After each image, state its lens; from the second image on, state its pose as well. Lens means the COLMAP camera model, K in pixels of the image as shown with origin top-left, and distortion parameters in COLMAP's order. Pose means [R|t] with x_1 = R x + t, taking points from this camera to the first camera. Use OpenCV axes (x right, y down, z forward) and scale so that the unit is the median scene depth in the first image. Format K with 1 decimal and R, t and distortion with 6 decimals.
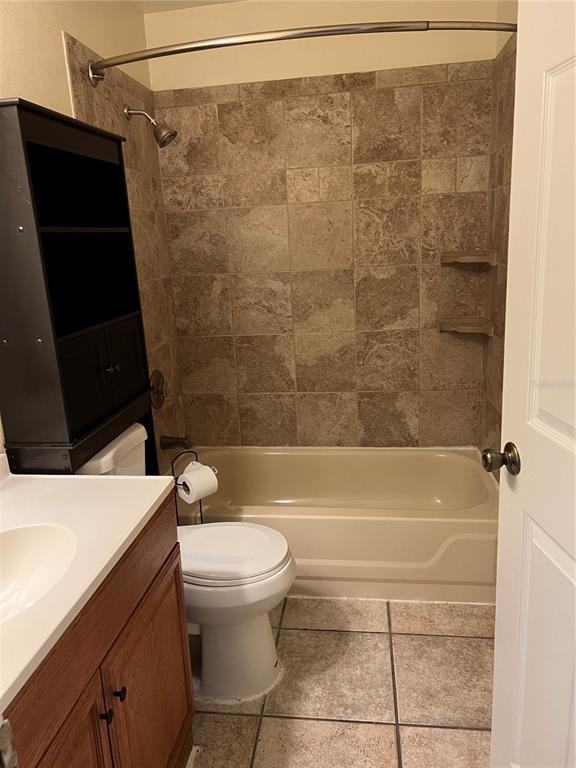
lens RADIAL K [[584.9, 0, 286.0], [0, 584.9, 385.6], [0, 0, 1]] dist [0.055600, -0.057614]
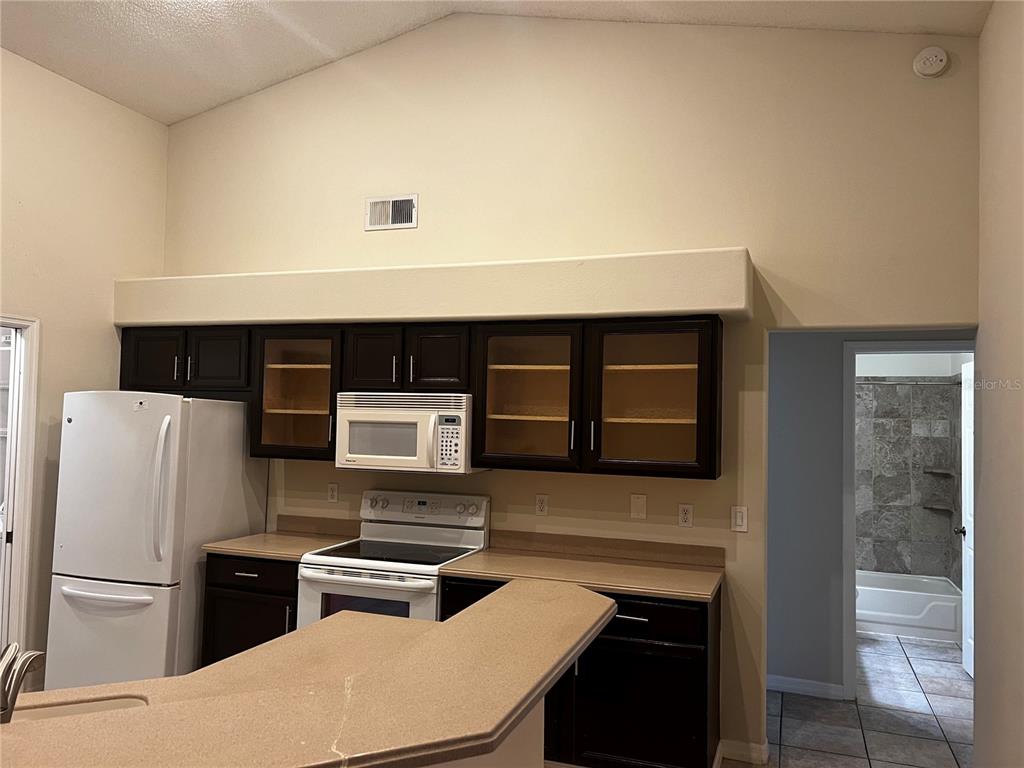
lens RADIAL K [[779.9, 0, 515.5], [0, 779.9, 385.4], [0, 0, 1]] dist [0.055600, -0.057614]
pose [[0.972728, 0.064450, -0.222814, -0.466378], [-0.123942, 0.956404, -0.264443, 0.360782], [0.196057, 0.284847, 0.938309, -1.720601]]
